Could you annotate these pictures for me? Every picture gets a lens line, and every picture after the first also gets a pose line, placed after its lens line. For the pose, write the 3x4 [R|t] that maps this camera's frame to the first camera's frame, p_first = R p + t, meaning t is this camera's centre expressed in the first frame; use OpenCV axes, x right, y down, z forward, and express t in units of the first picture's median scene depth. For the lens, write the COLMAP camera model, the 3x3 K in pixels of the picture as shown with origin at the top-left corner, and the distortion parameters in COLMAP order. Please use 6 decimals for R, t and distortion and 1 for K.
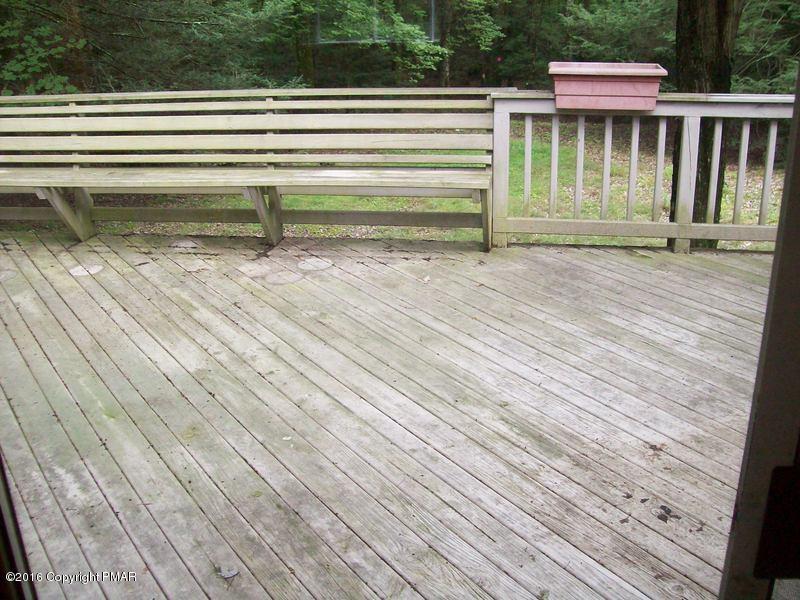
lens RADIAL K [[856.2, 0, 394.4], [0, 856.2, 304.8], [0, 0, 1]] dist [-0.169701, 0.127002]
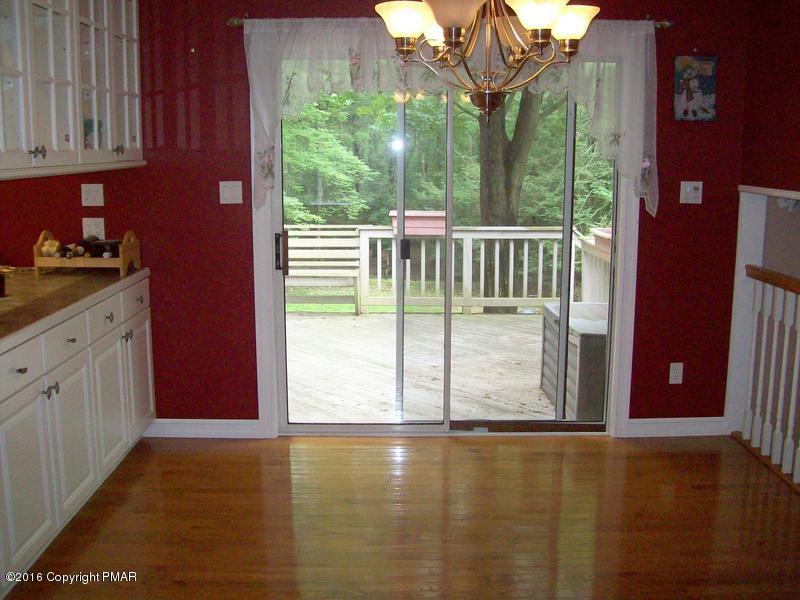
lens RADIAL K [[856.2, 0, 394.4], [0, 856.2, 304.8], [0, 0, 1]] dist [-0.169701, 0.127002]
pose [[0.988308, 0.000195, 0.152474, -0.088286], [0.030338, 0.979753, -0.197899, 0.276103], [-0.149425, 0.200211, 0.968291, -0.749754]]
